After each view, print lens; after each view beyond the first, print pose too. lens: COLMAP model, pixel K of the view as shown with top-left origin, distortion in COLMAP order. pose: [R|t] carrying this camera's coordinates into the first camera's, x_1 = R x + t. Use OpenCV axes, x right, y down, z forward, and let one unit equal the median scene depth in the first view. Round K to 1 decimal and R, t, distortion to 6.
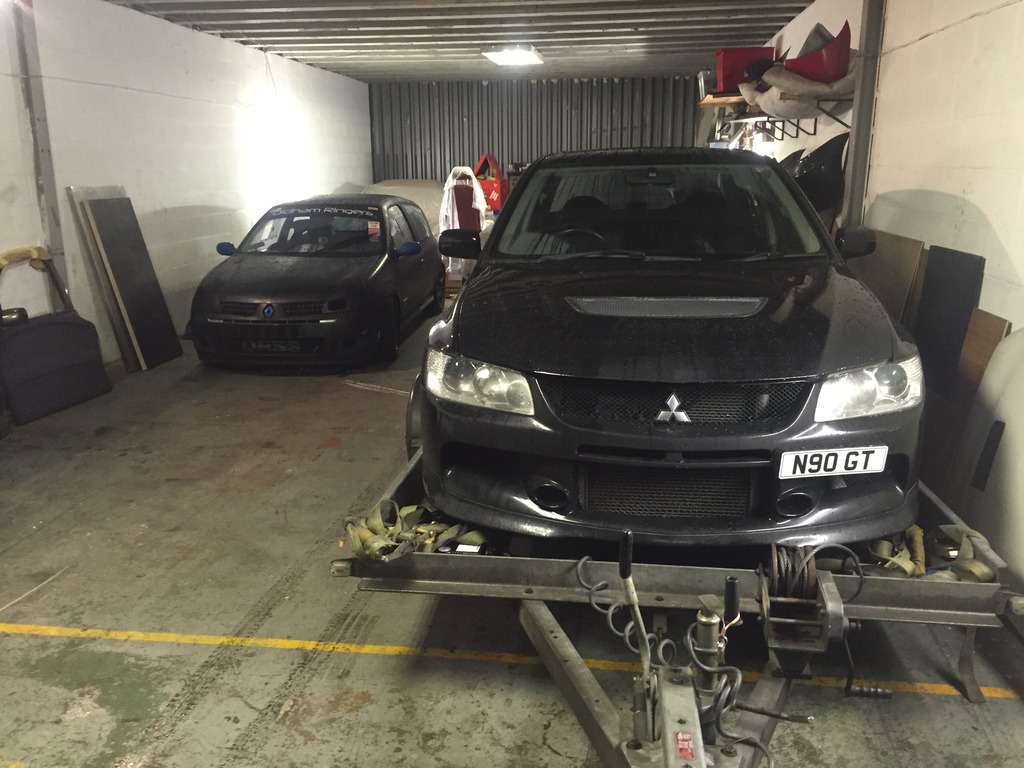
lens RADIAL K [[882.4, 0, 507.8], [0, 882.4, 383.2], [0, 0, 1]] dist [0.087193, -0.110564]
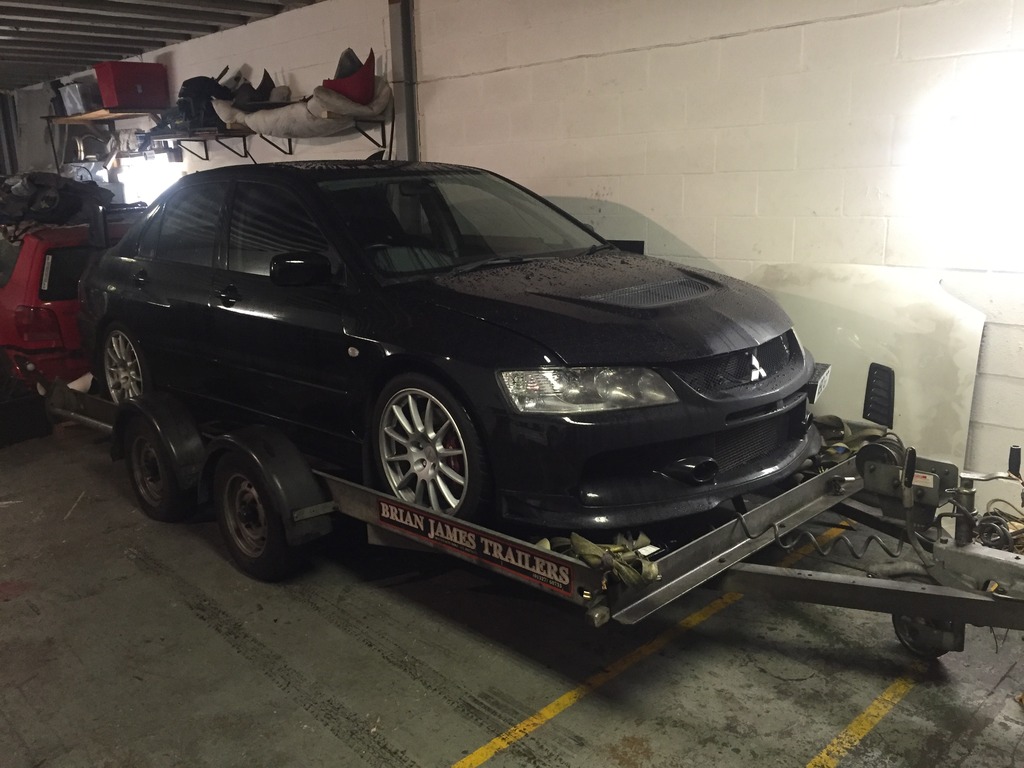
lens RADIAL K [[882.4, 0, 507.8], [0, 882.4, 383.2], [0, 0, 1]] dist [0.087193, -0.110564]
pose [[0.612970, -0.193774, 0.765976, -0.785897], [0.216222, 0.973591, 0.073265, -0.093055], [-0.759945, 0.120712, 0.638680, 0.417576]]
